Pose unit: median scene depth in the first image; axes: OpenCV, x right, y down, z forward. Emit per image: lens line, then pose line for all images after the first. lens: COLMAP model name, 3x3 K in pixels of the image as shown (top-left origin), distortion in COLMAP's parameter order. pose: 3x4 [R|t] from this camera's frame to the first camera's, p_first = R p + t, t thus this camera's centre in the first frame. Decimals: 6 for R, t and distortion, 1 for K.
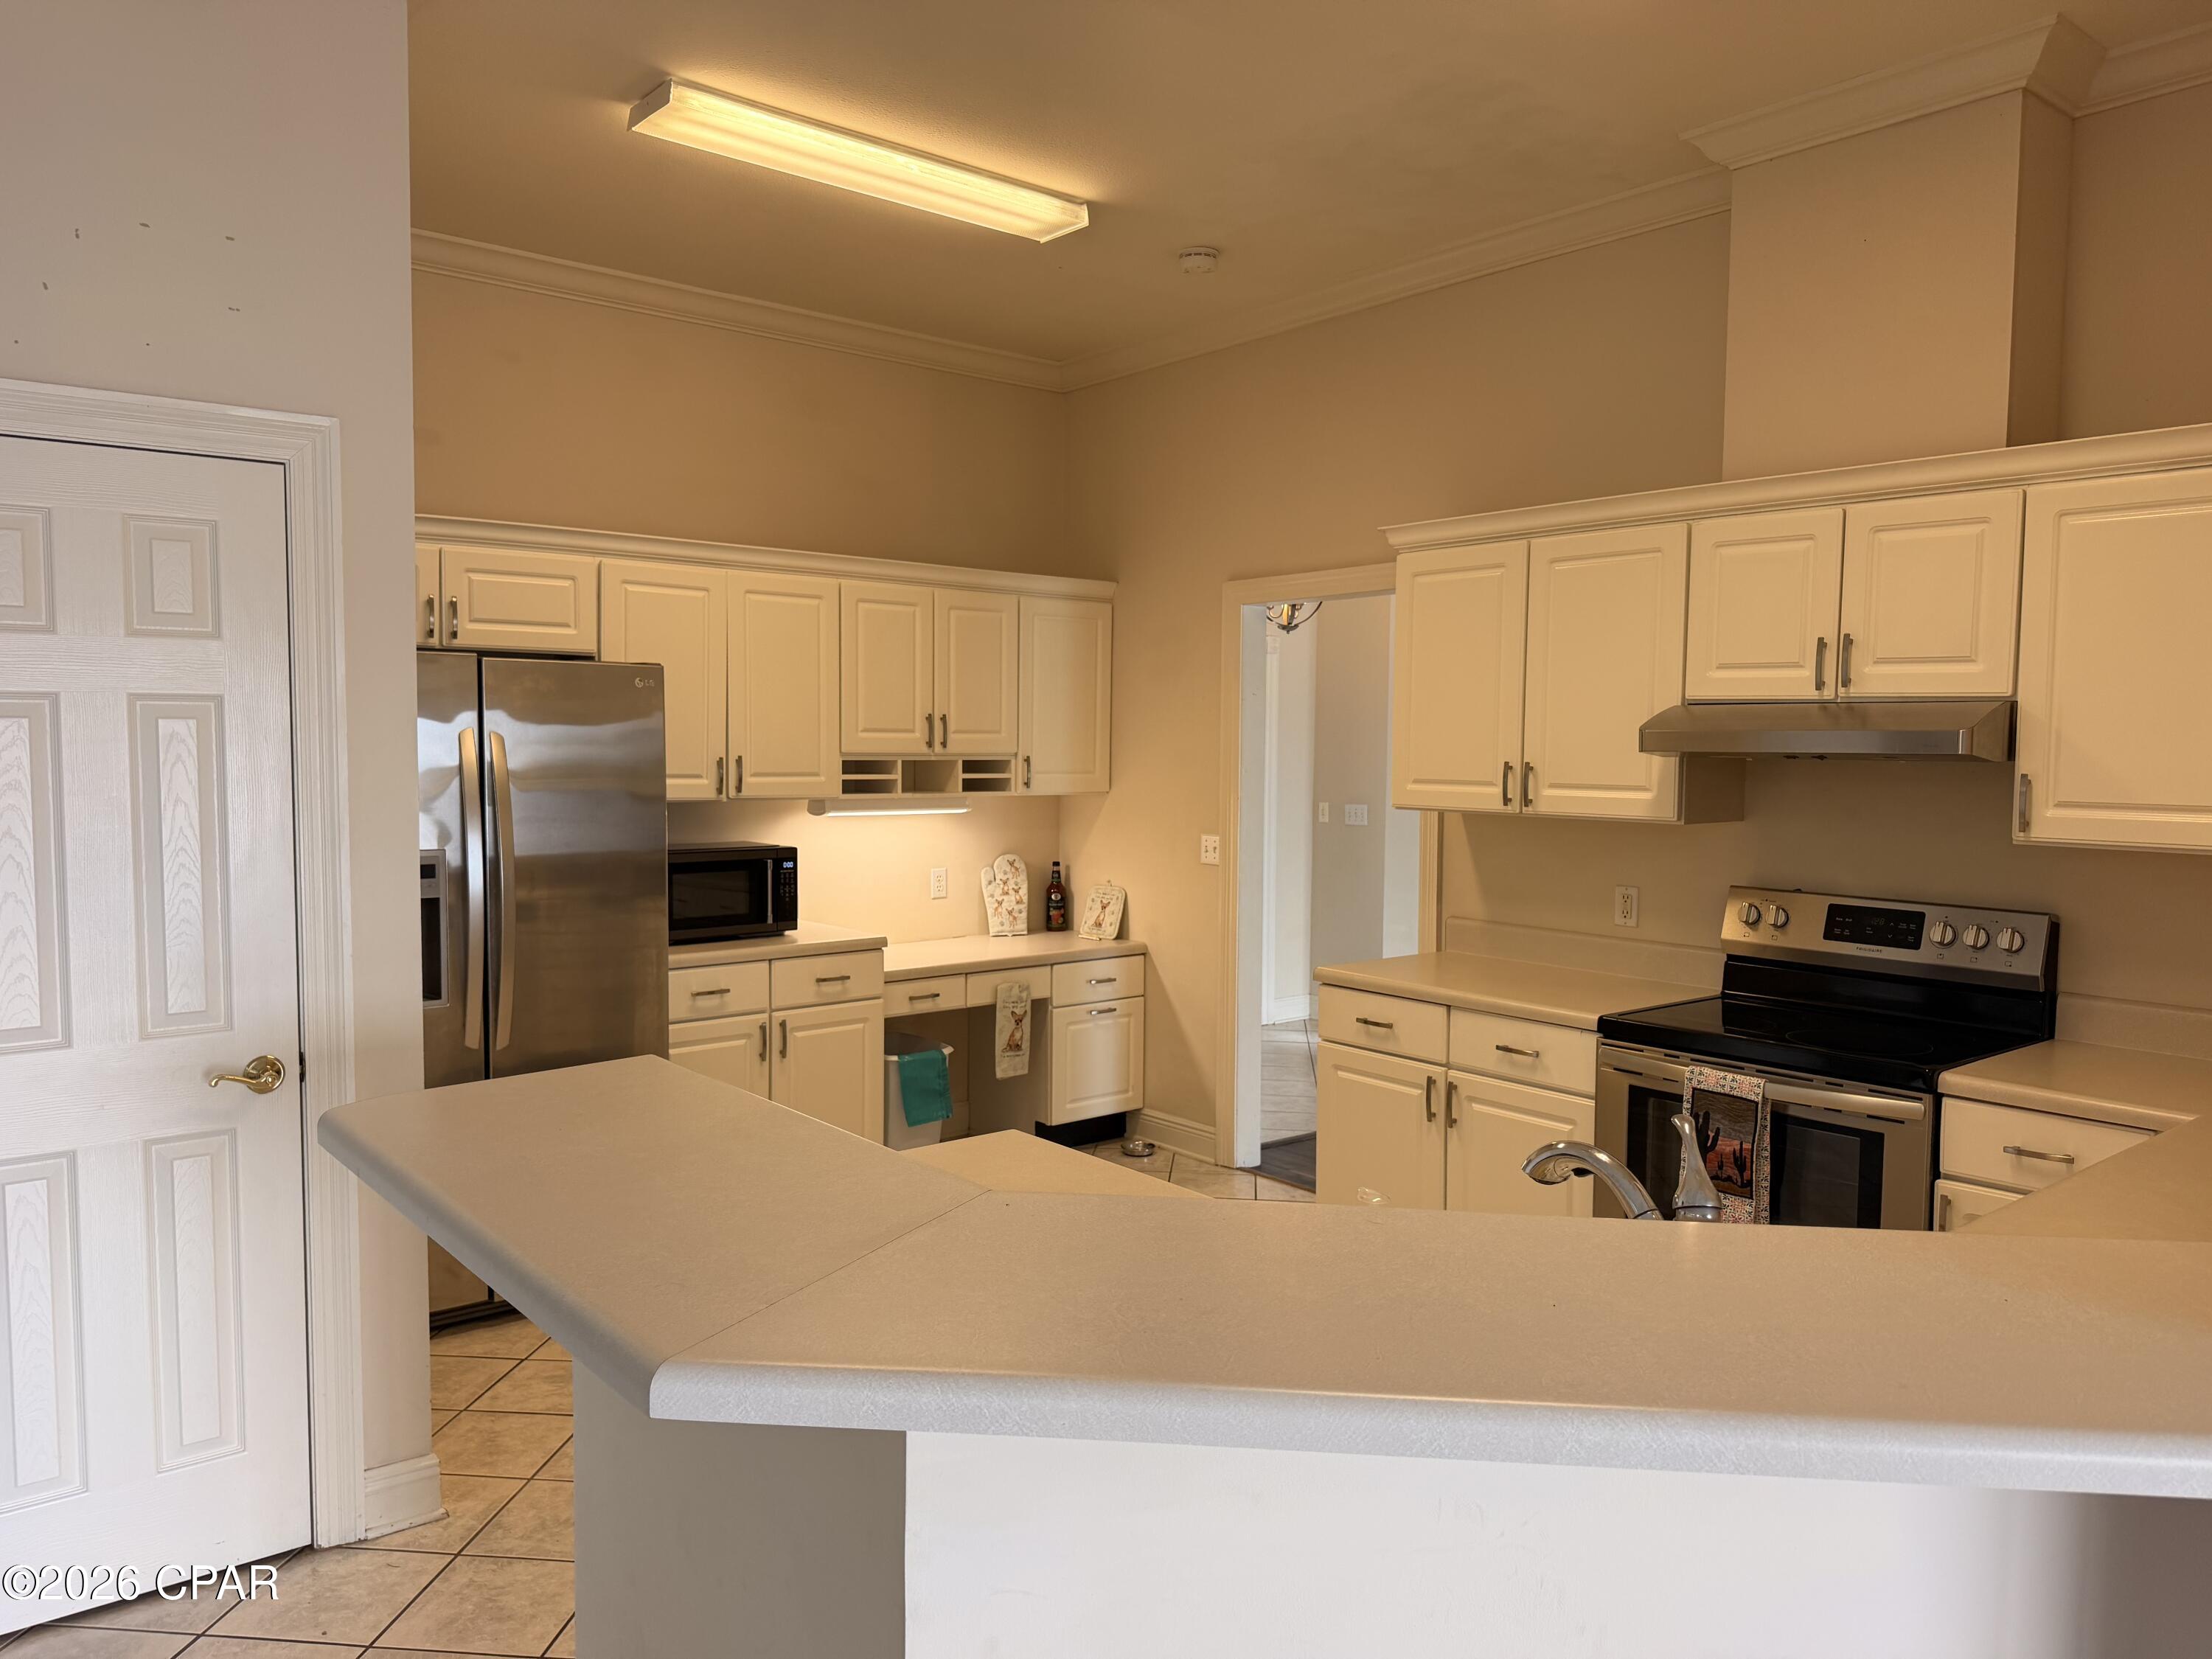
lens RADIAL K [[1553.4, 0, 1092.5], [0, 1553.4, 826.4], [0, 0, 1]] dist [0.039565, -0.044009]
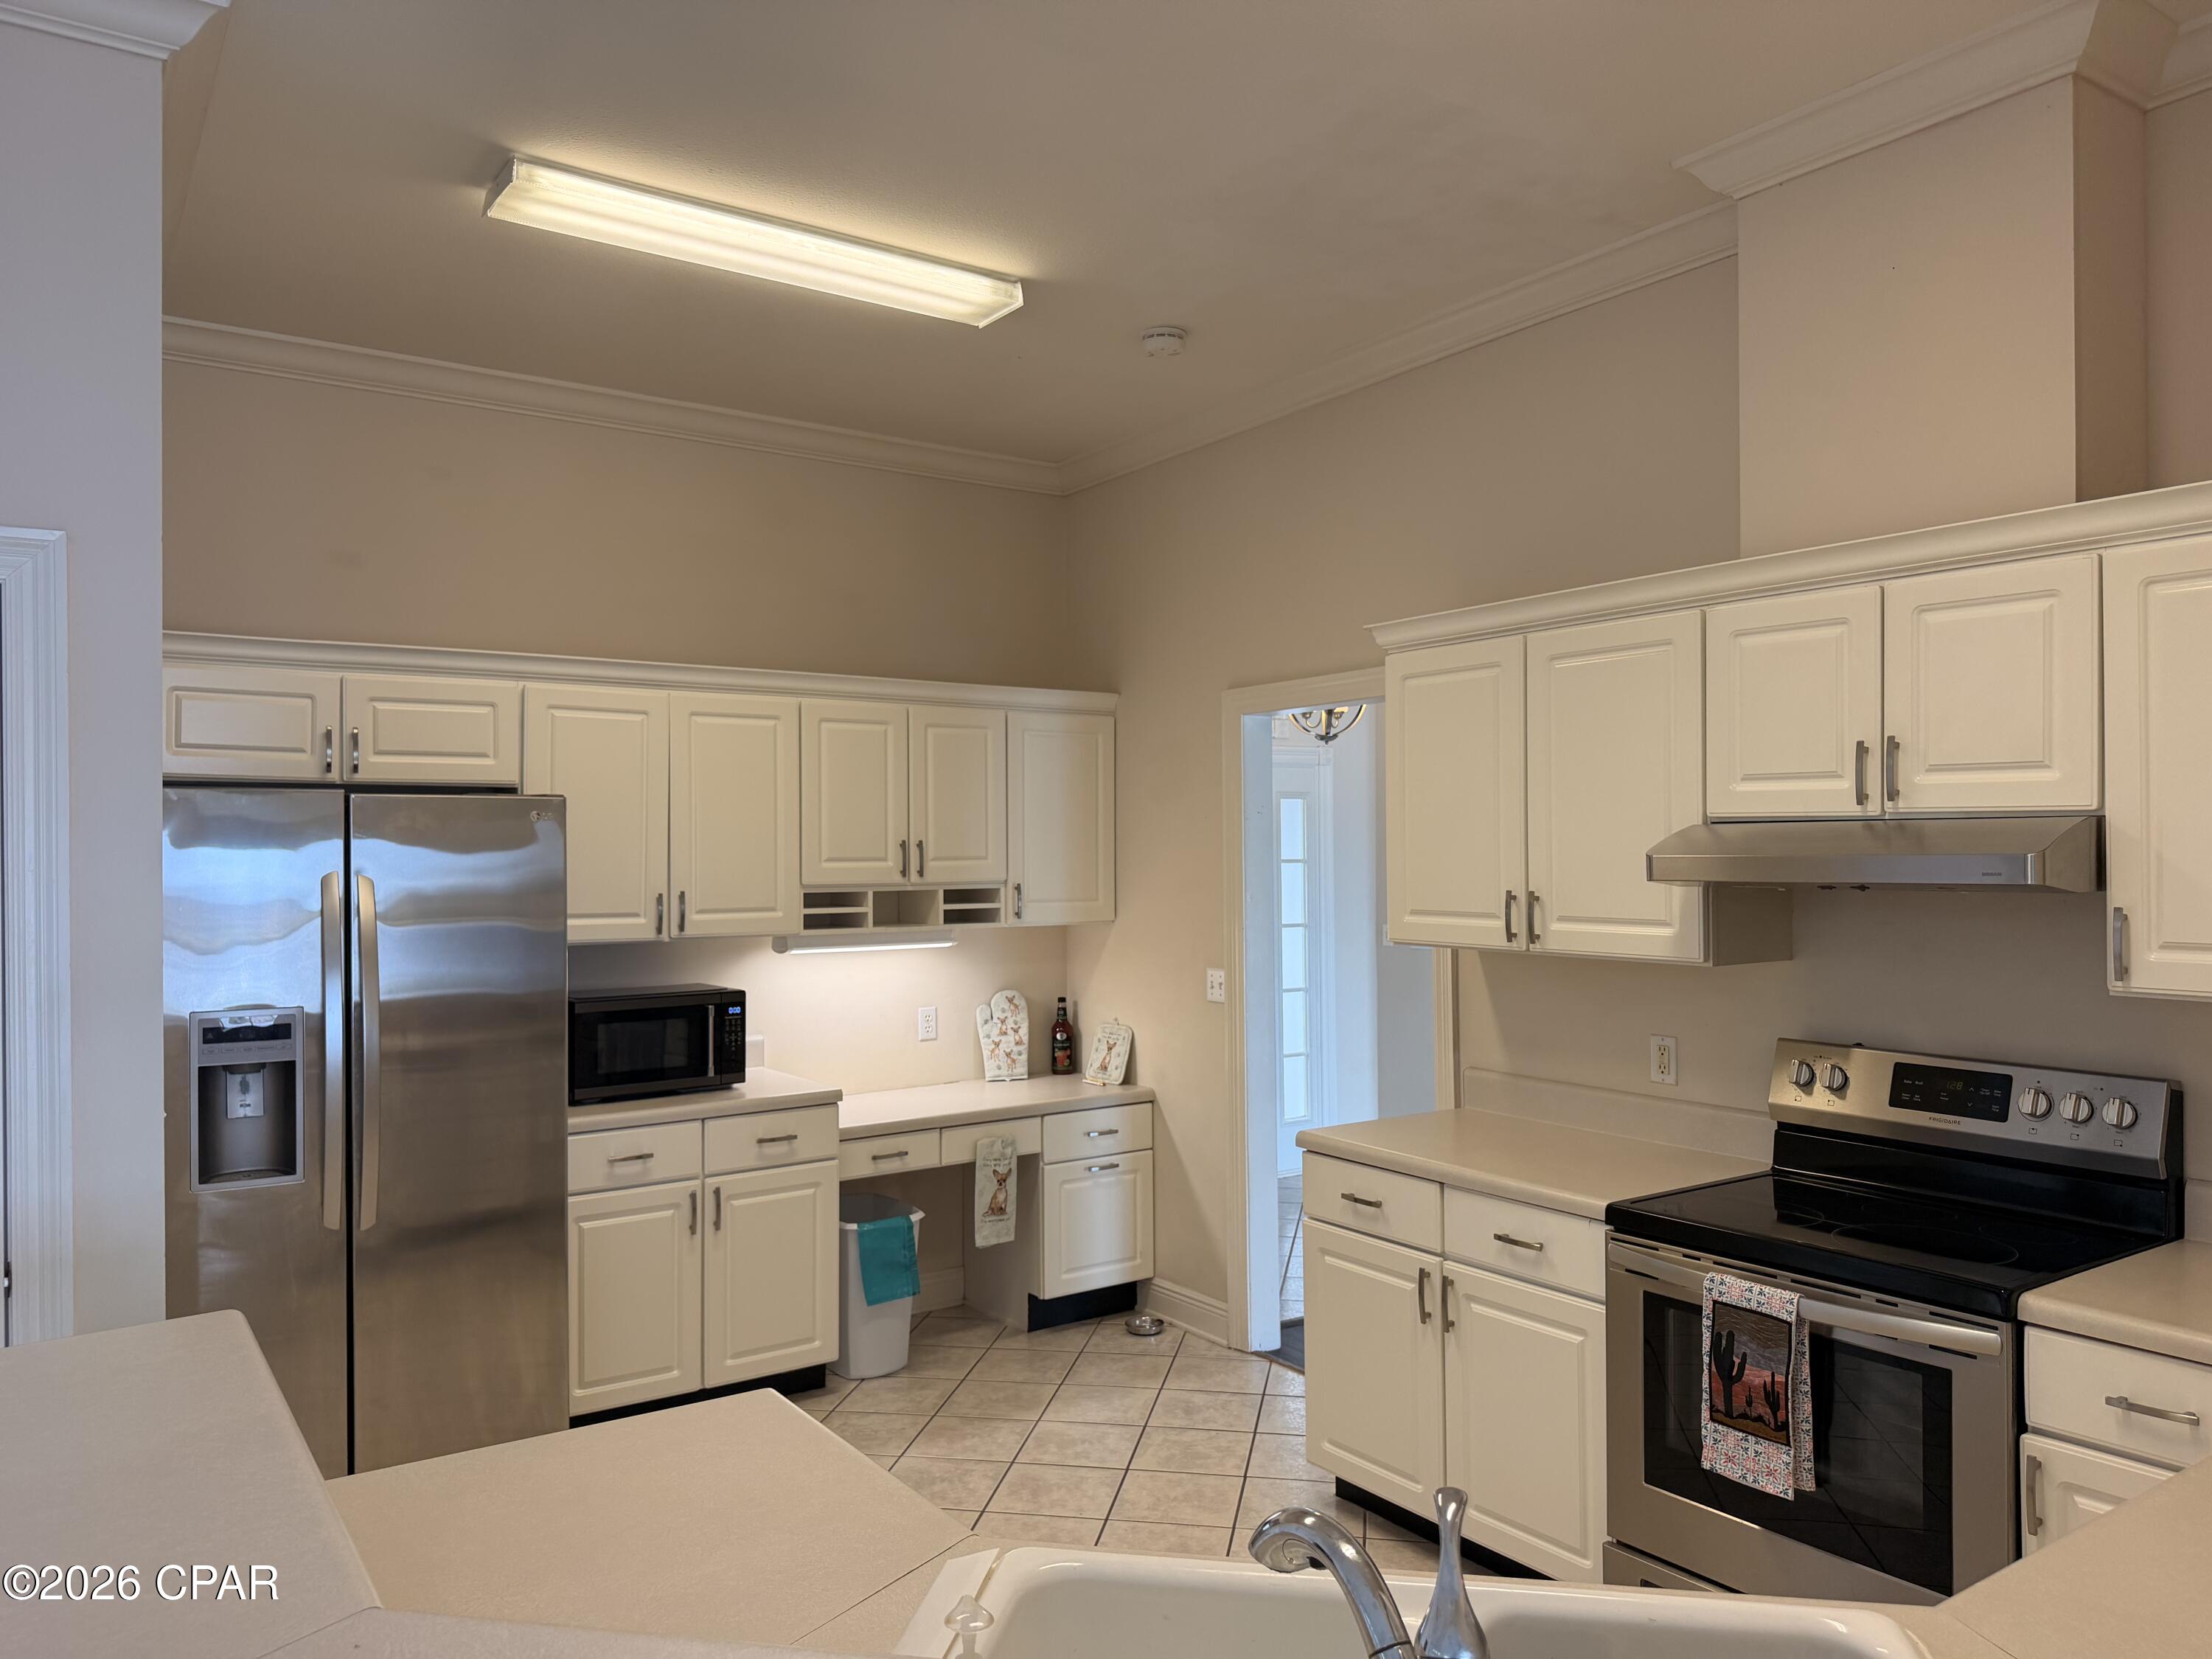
lens RADIAL K [[1553.4, 0, 1102.8], [0, 1553.4, 836.2], [0, 0, 1]] dist [0.039565, -0.044009]
pose [[0.996316, -0.016966, -0.084064, 0.119075], [0.011474, 0.997794, -0.065390, -0.018670], [0.084987, 0.064185, 0.994313, 0.131184]]
